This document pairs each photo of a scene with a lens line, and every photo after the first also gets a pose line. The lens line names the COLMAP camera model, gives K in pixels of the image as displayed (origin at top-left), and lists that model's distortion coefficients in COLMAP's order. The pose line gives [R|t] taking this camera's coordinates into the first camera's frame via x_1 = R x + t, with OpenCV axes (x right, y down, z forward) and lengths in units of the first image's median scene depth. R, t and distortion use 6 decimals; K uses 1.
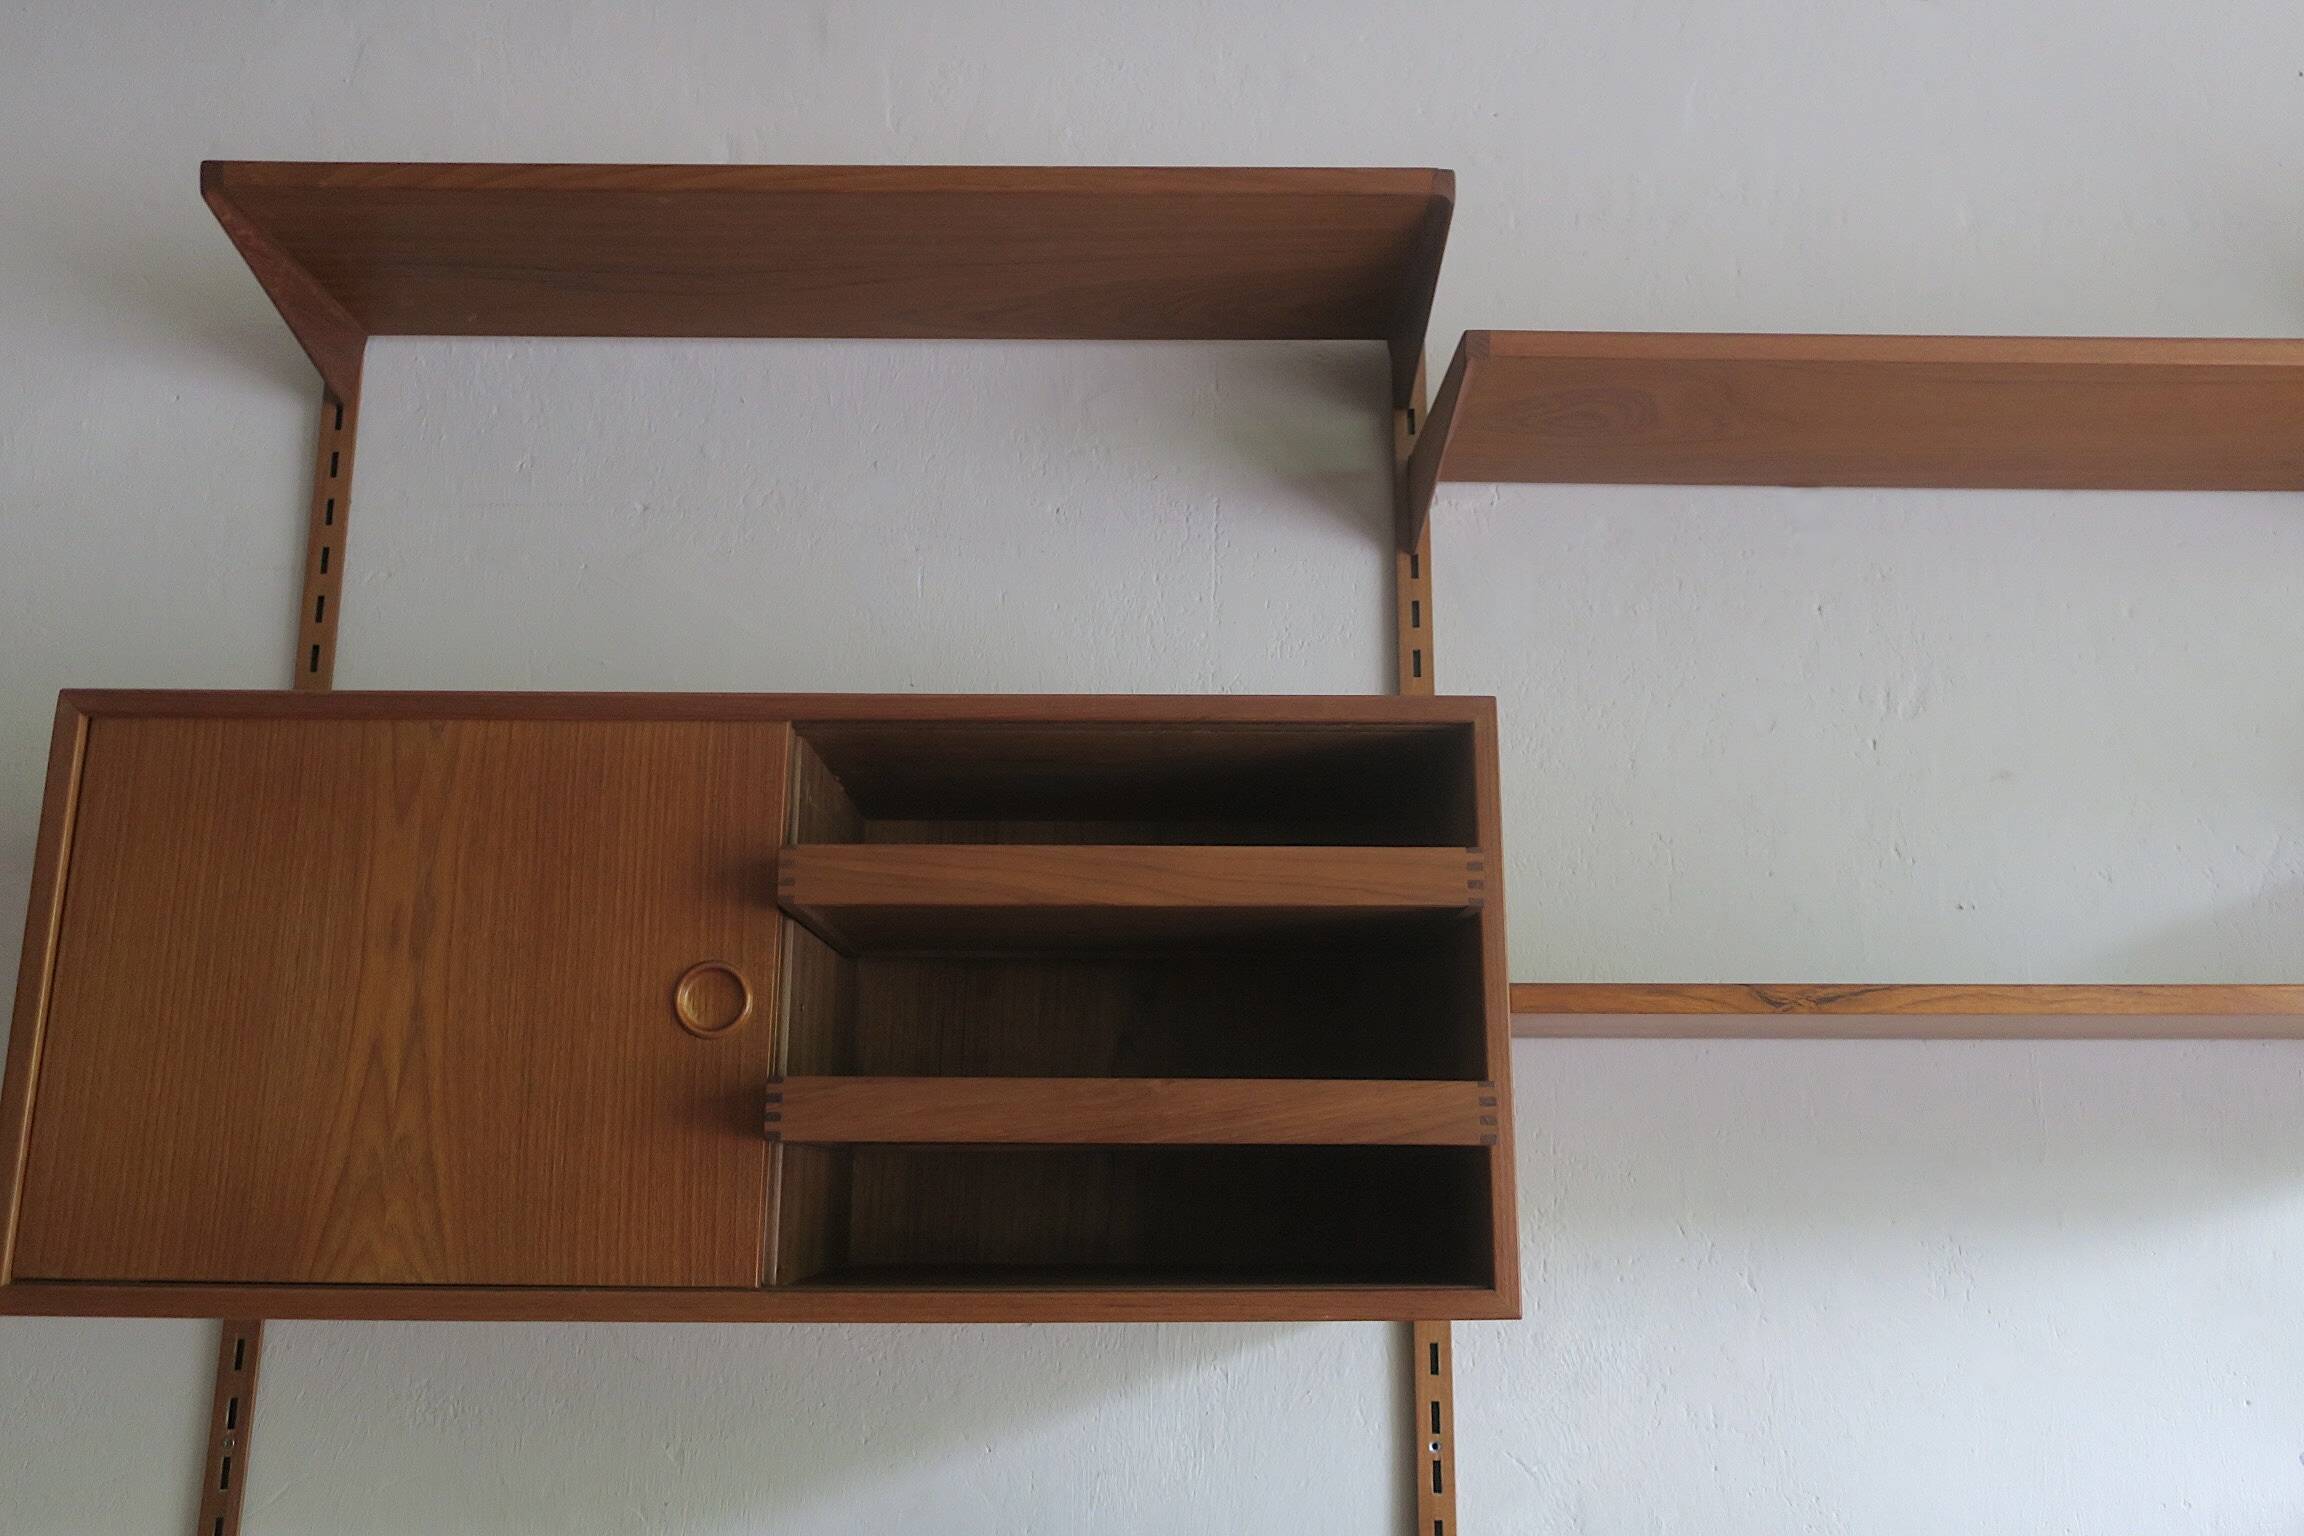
lens RADIAL K [[1814.4, 0, 1152.0], [0, 1814.4, 768.0], [0, 0, 1]] dist [-0.001822, 0.006086]
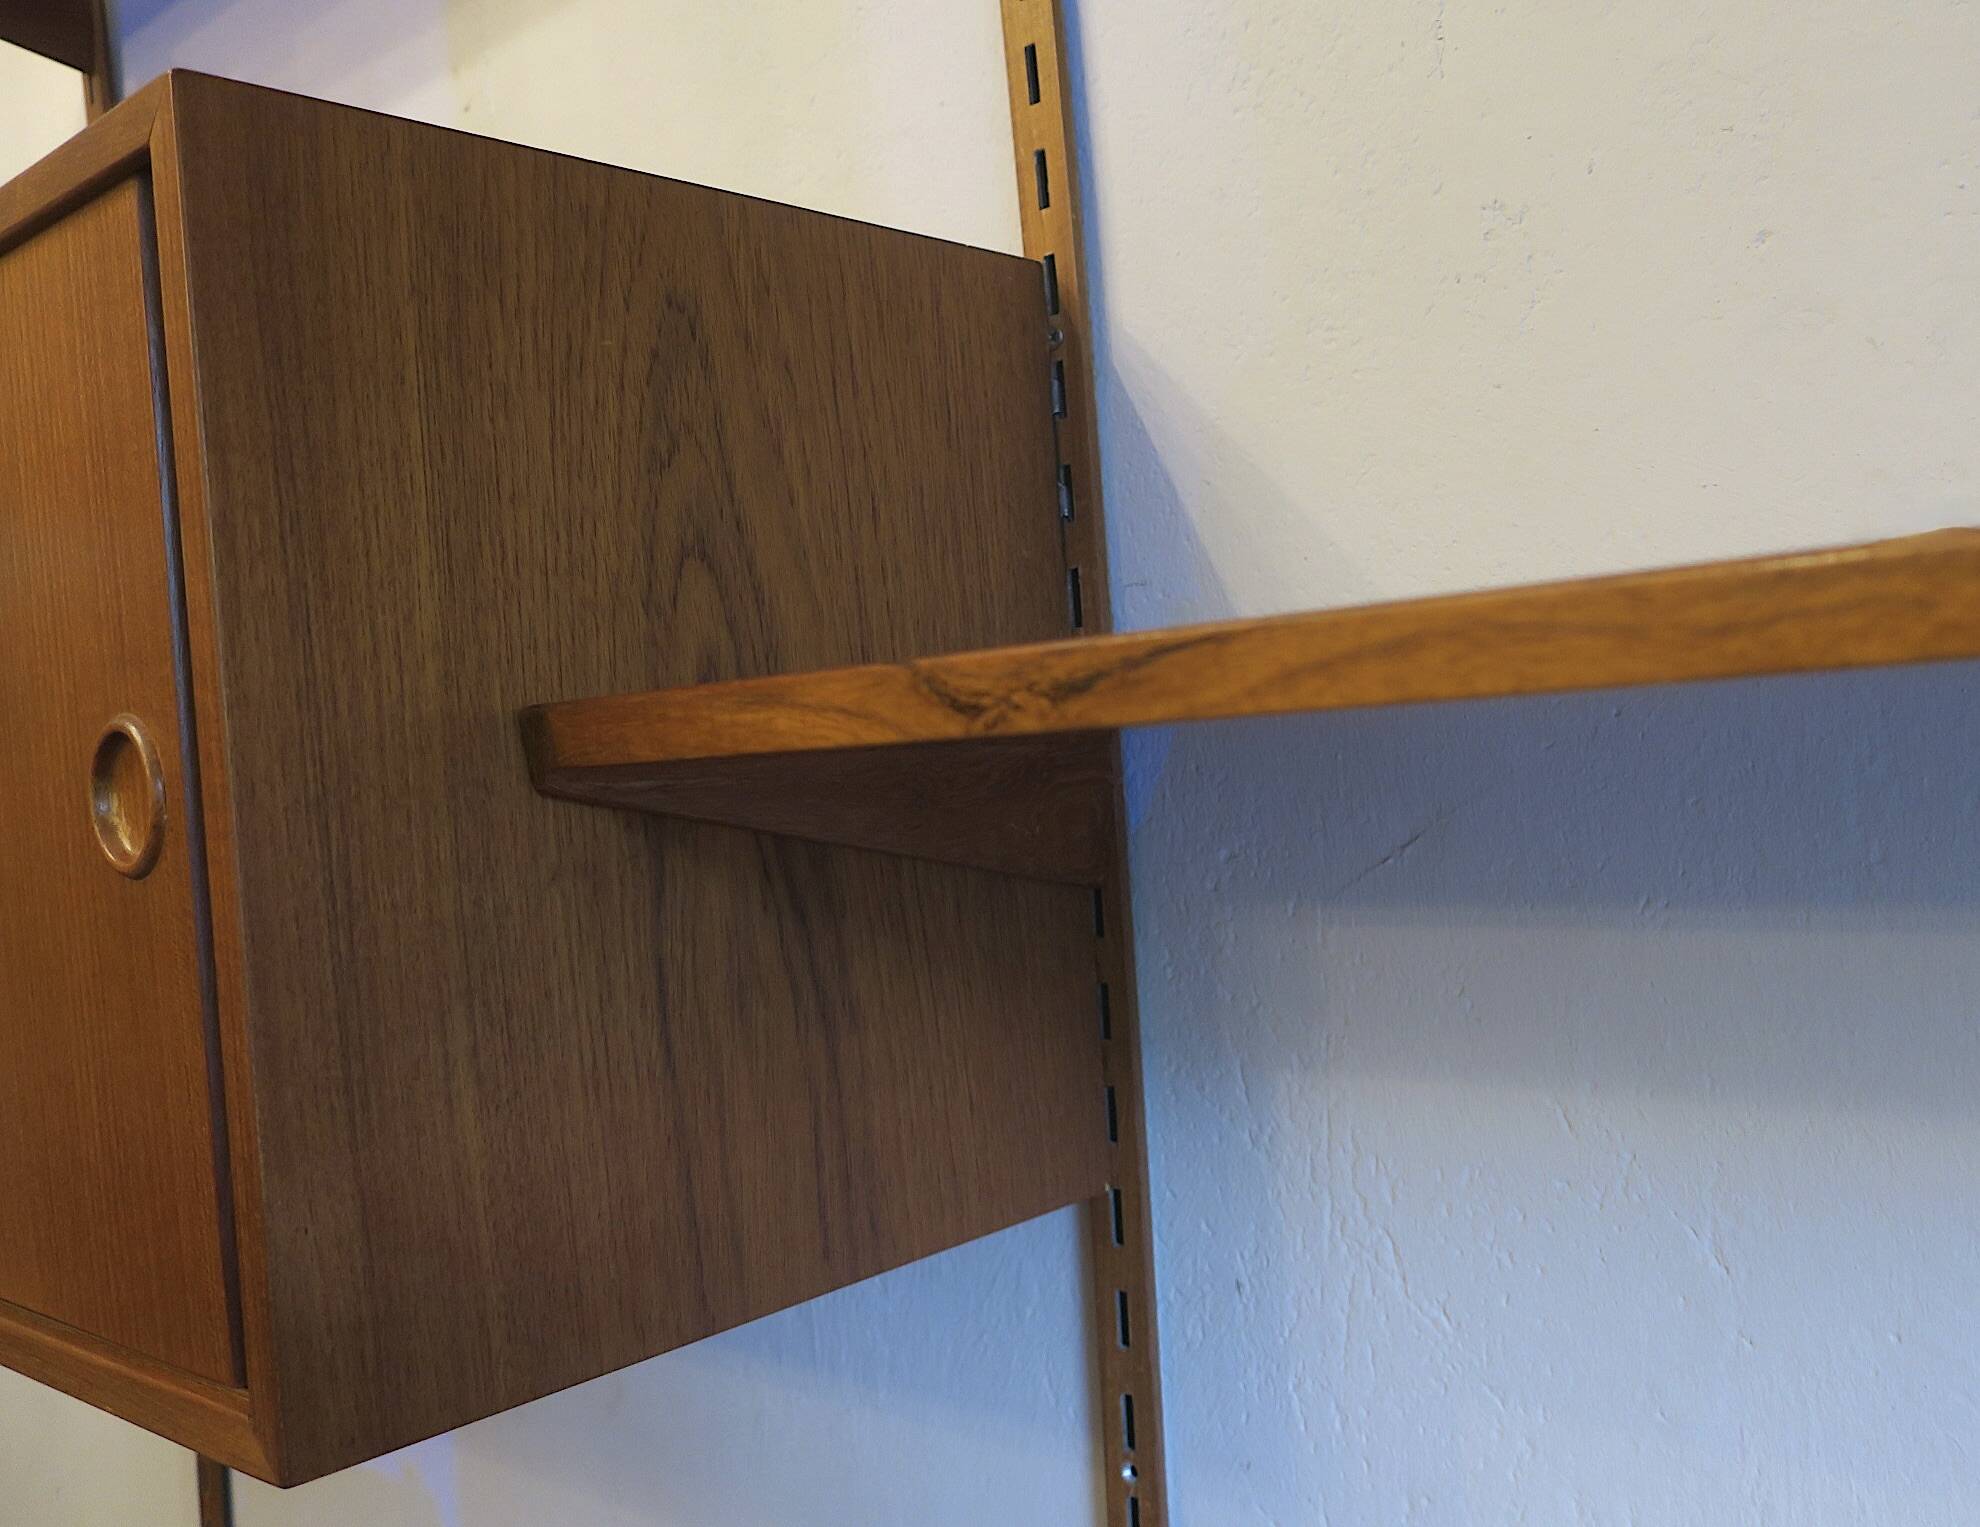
lens RADIAL K [[1816.3, 0, 1147.6], [0, 1816.3, 761.2], [0, 0, 1]] dist [-0.000917, 0.002927]
pose [[0.756062, -0.050112, -0.652578, 0.619401], [0.217693, 0.959551, 0.178529, 0.086069], [0.617235, -0.277041, 0.736389, 0.778055]]
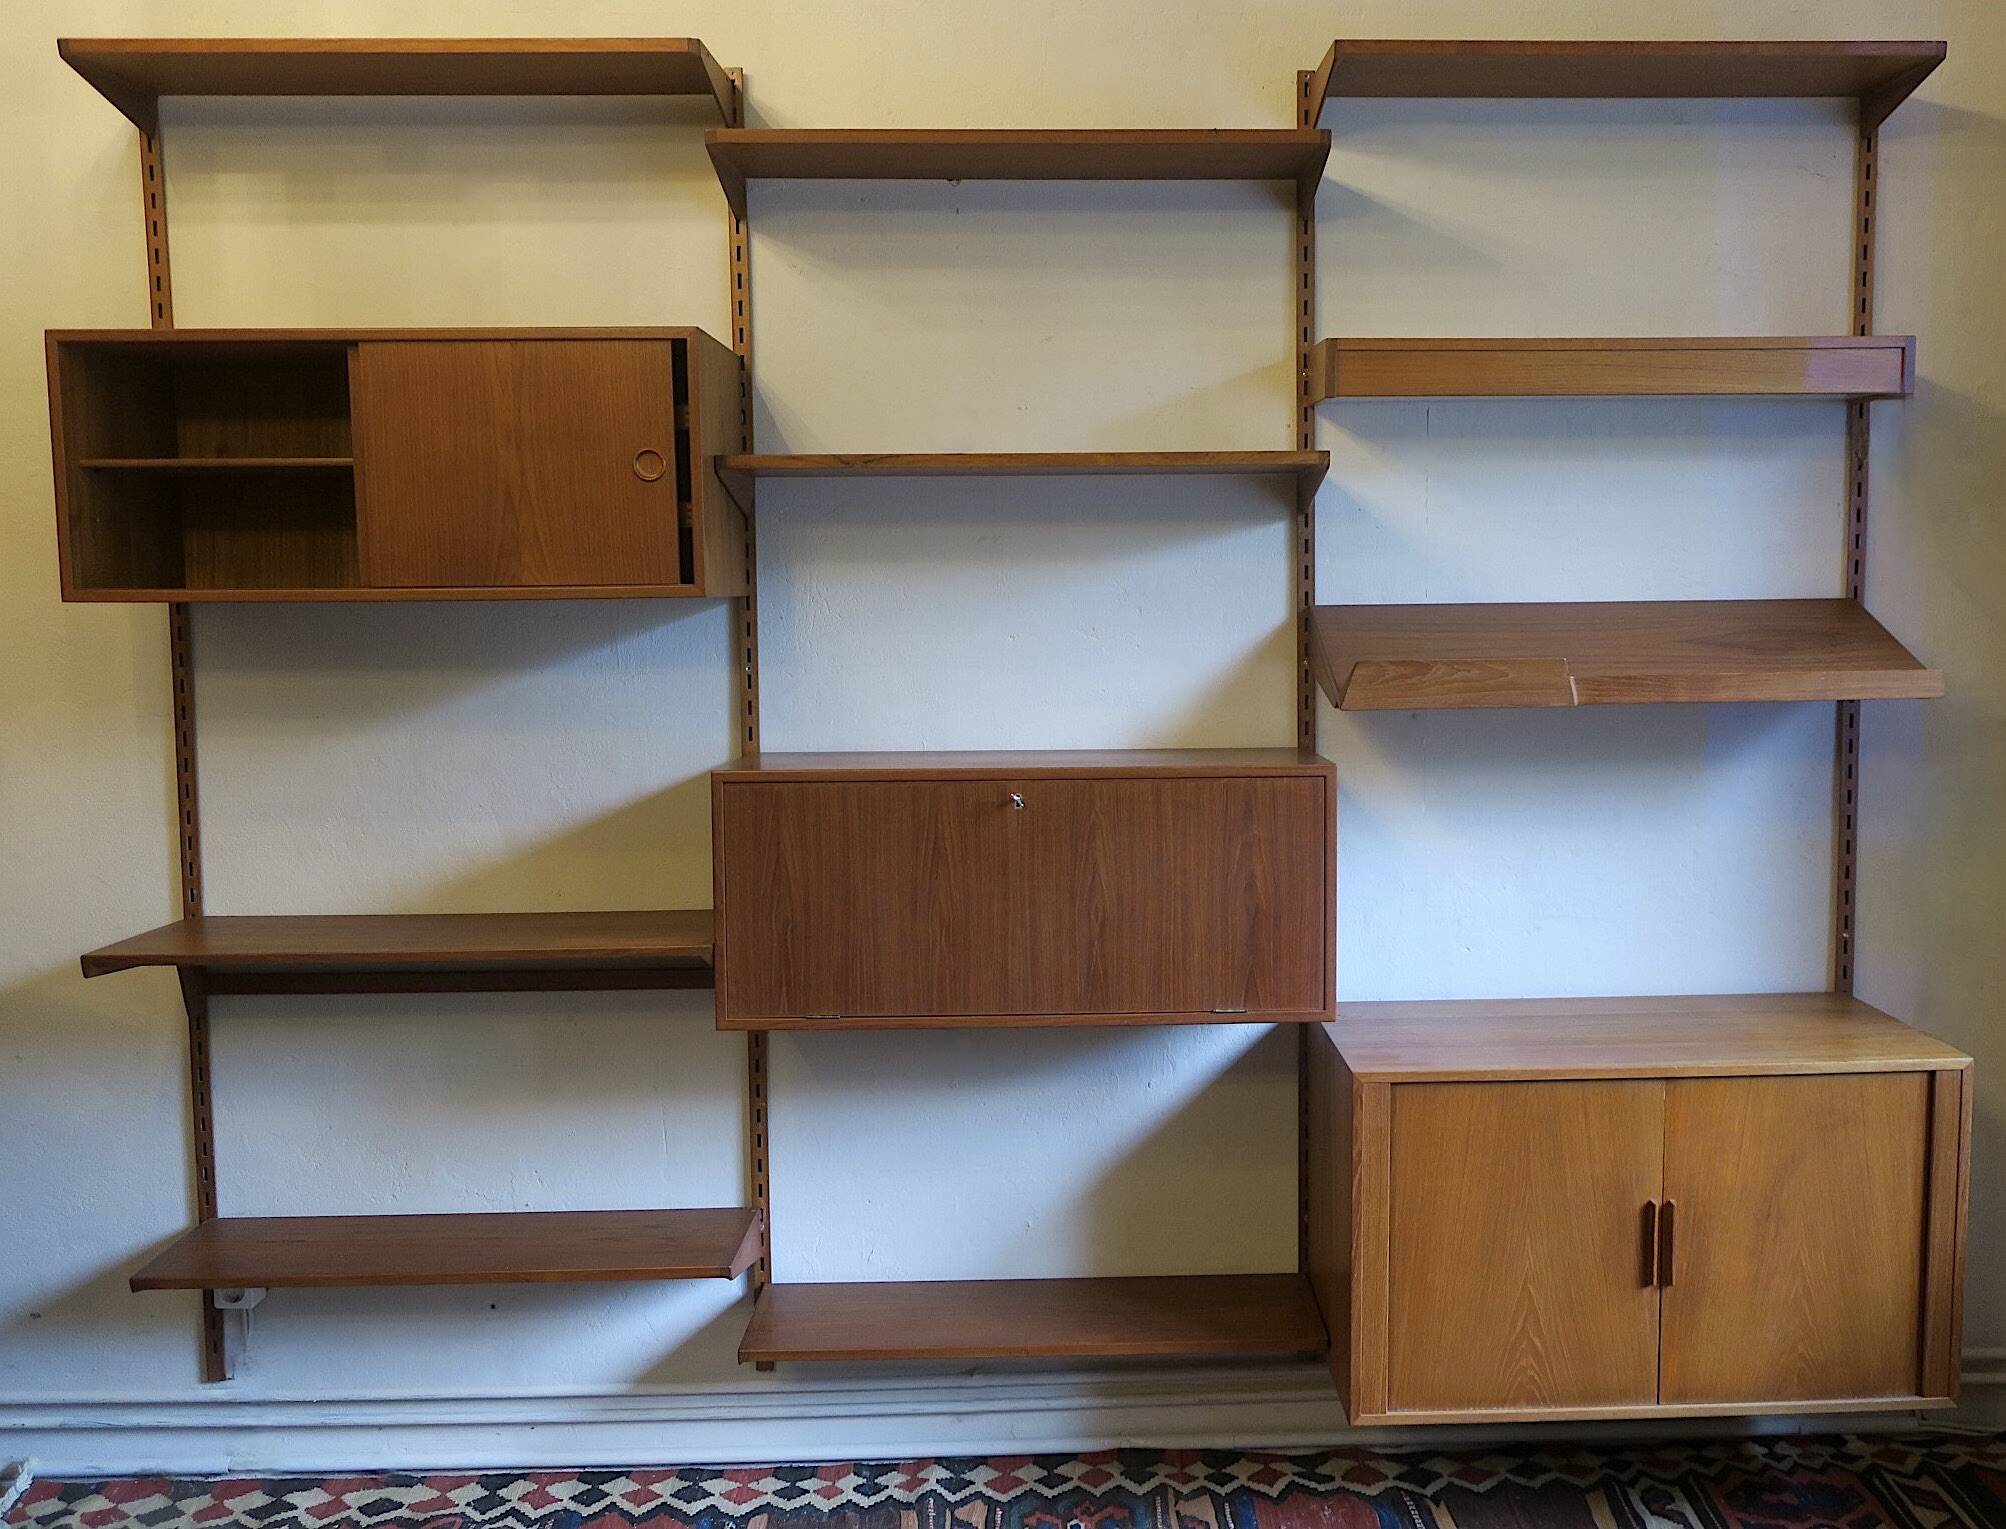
lens RADIAL K [[1776.9, 0, 1126.4], [0, 1776.9, 767.7], [0, 0, 1]] dist [-0.001297, -0.001285]
pose [[0.999783, -0.012812, 0.016423, 0.666946], [0.006985, 0.949007, 0.315177, -0.204605], [-0.019623, -0.314994, 0.948891, -1.224108]]
